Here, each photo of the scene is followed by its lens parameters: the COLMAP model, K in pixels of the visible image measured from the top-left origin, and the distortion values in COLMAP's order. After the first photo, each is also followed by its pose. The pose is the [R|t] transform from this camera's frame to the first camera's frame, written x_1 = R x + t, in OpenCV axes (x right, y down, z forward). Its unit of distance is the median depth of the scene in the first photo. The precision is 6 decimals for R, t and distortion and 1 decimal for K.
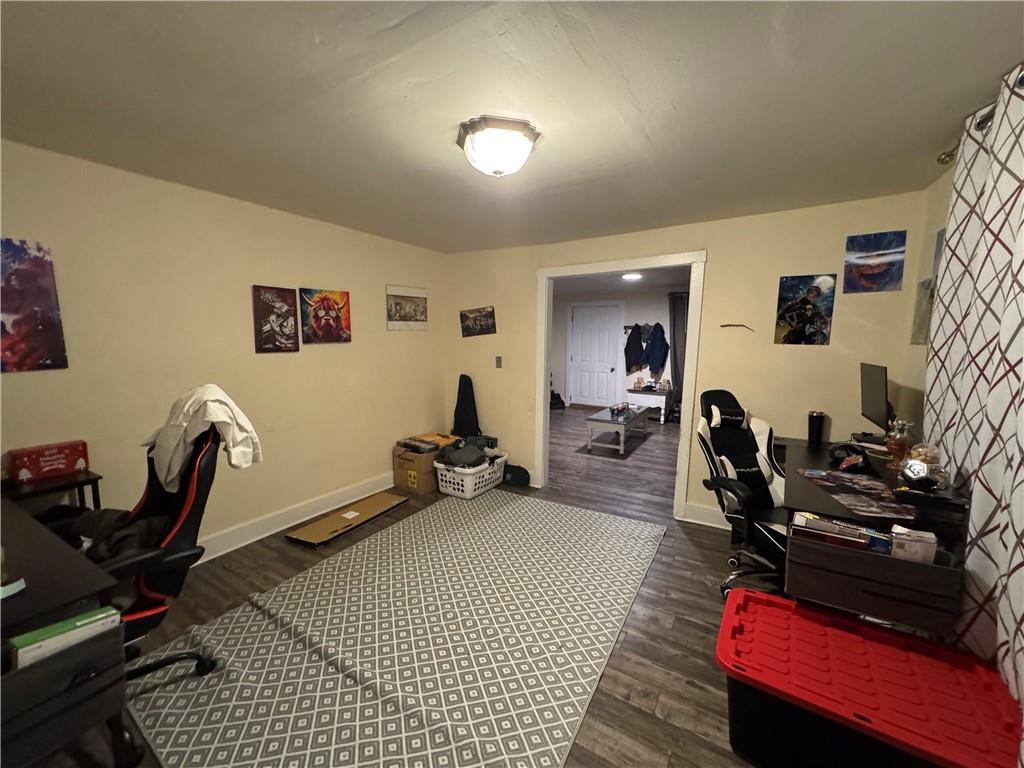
lens RADIAL K [[409.6, 0, 513.2], [0, 409.6, 382.3], [0, 0, 1]] dist [-0.002777, -0.000207]
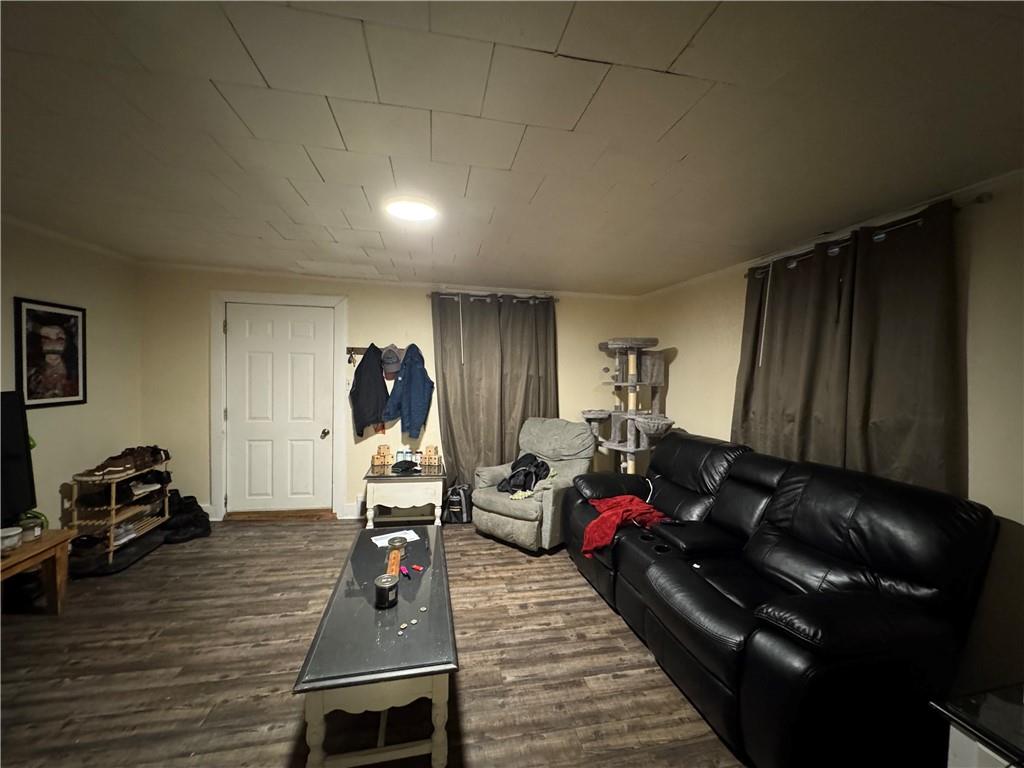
lens RADIAL K [[409.6, 0, 511.5], [0, 409.6, 379.5], [0, 0, 1]] dist [-0.002777, -0.000207]
pose [[0.730083, -0.012663, 0.683241, 0.072215], [0.063592, 0.996749, -0.049478, -0.060709], [-0.680394, 0.079572, 0.728514, 0.503096]]
